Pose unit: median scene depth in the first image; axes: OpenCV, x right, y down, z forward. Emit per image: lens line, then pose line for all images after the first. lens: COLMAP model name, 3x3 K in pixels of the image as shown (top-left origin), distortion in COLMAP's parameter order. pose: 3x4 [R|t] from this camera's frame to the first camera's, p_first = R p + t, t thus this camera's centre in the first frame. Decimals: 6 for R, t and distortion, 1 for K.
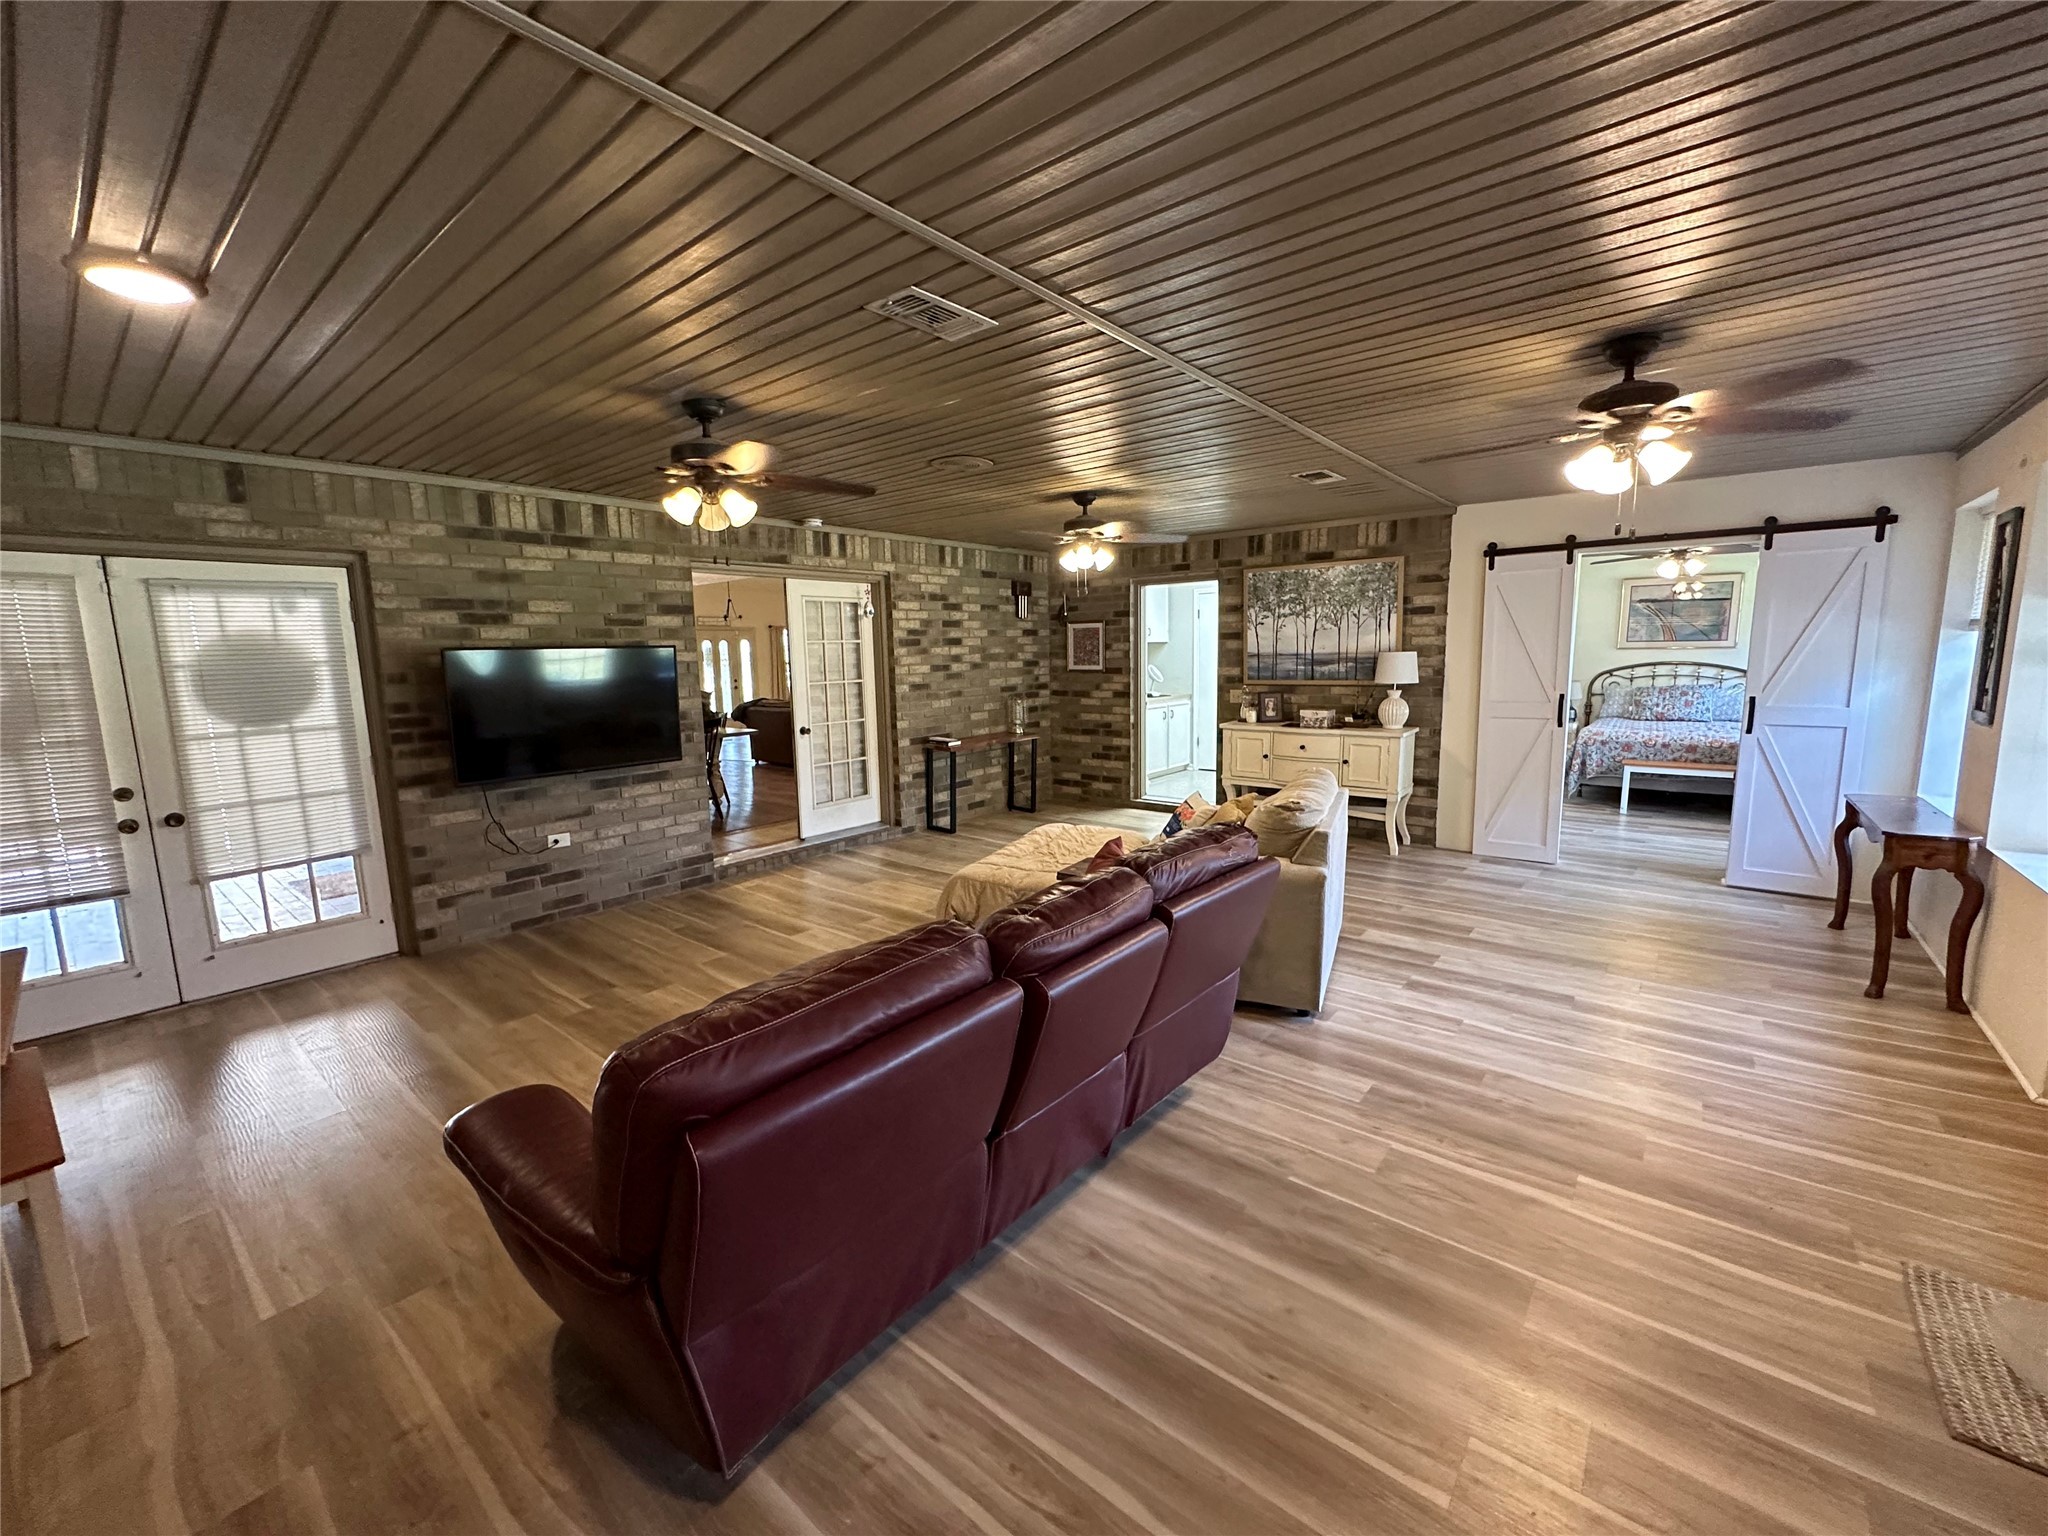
lens RADIAL K [[816.5, 0, 1025.7], [0, 816.5, 769.0], [0, 0, 1]] dist [-0.007102, 0.001835]
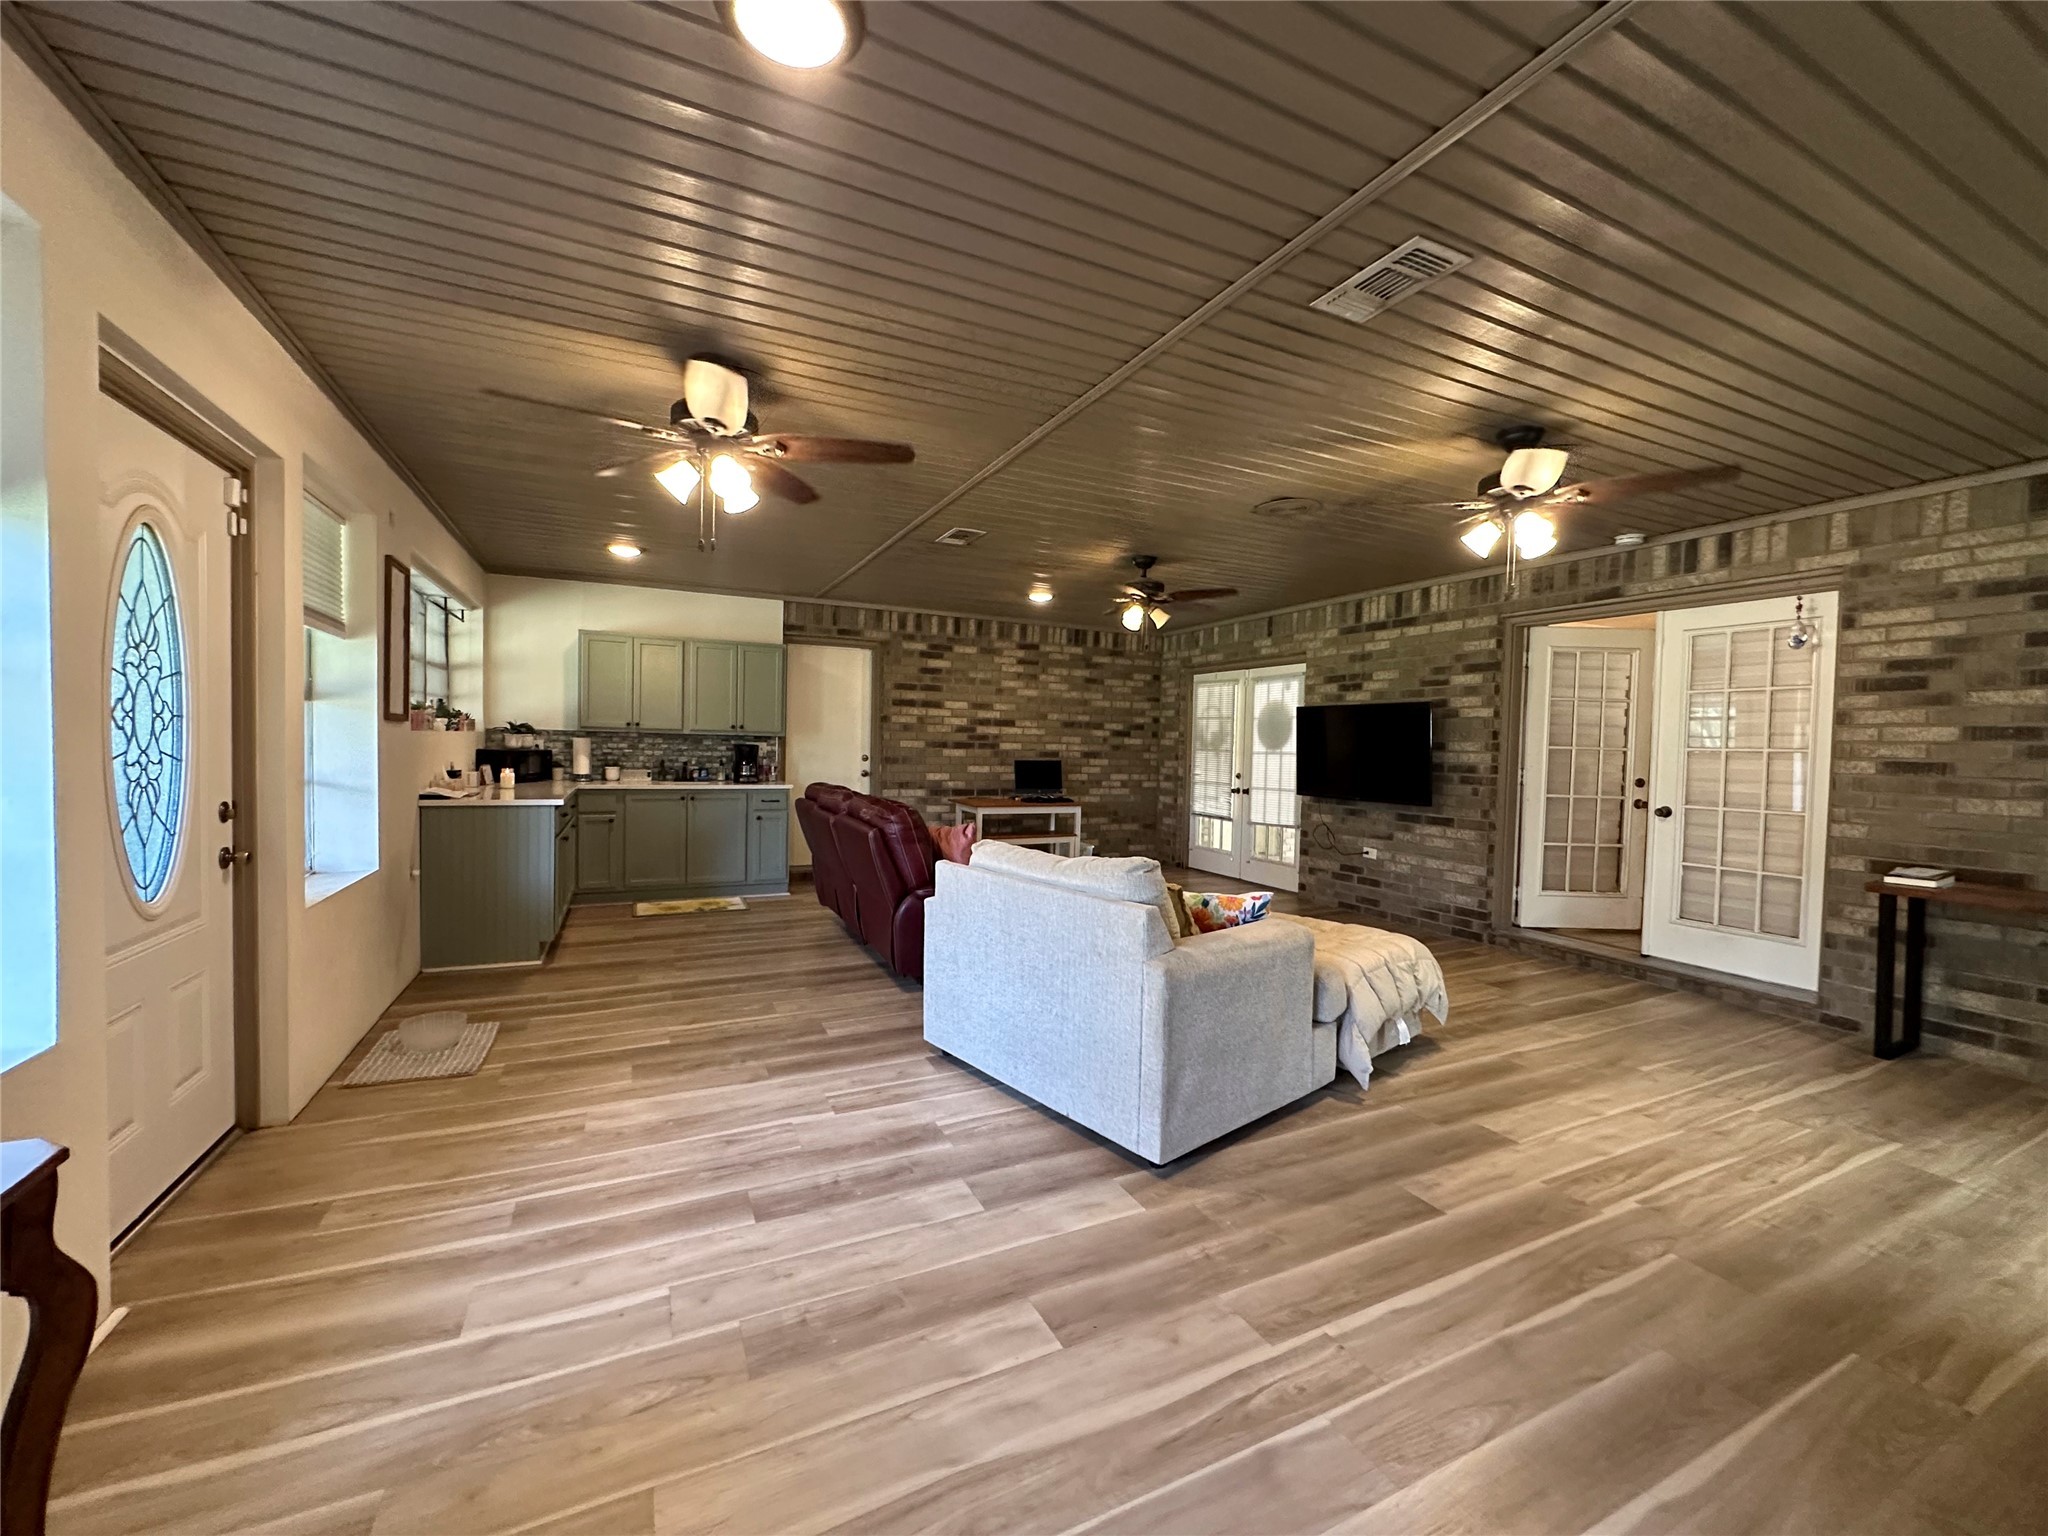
lens RADIAL K [[816.5, 0, 1025.9], [0, 816.5, 768.9], [0, 0, 1]] dist [-0.007102, 0.001835]
pose [[-0.418836, 0.039514, -0.907202, 0.818196], [-0.144438, 0.983434, 0.109518, -0.105559], [0.896501, 0.176905, -0.406191, 0.992192]]
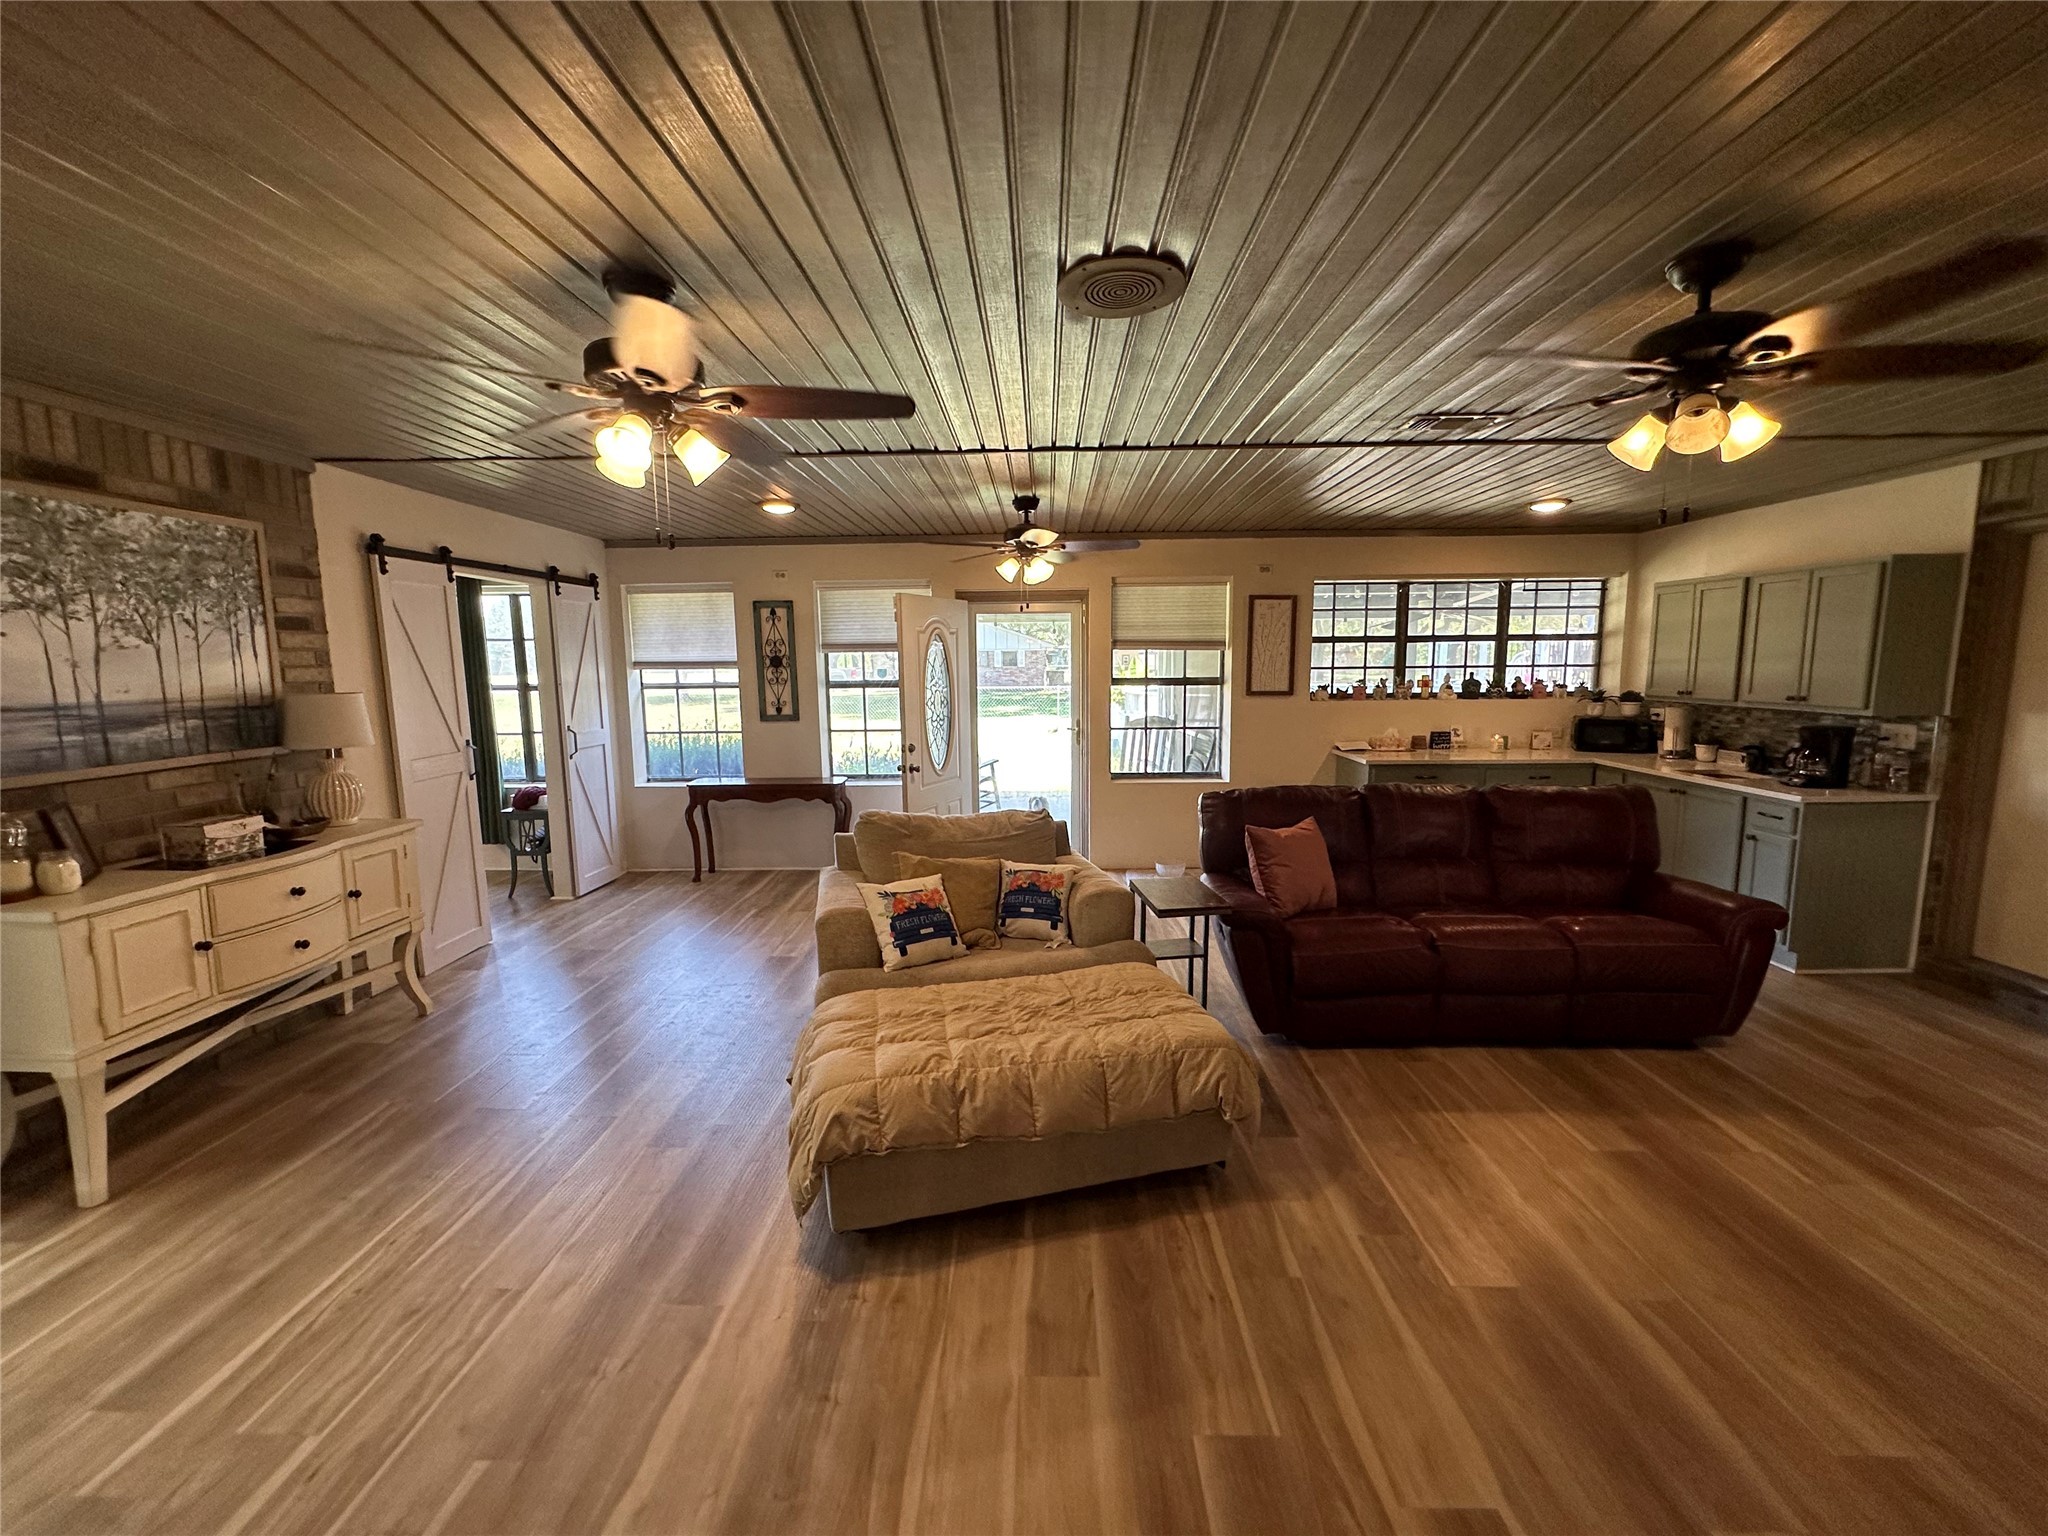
lens RADIAL K [[816.5, 0, 1028.7], [0, 816.5, 762.0], [0, 0, 1]] dist [-0.007102, 0.001835]
pose [[-0.620414, -0.071559, 0.781003, -0.376257], [0.134529, 0.971359, 0.195868, -0.173119], [-0.772650, 0.226587, -0.593018, 1.178636]]
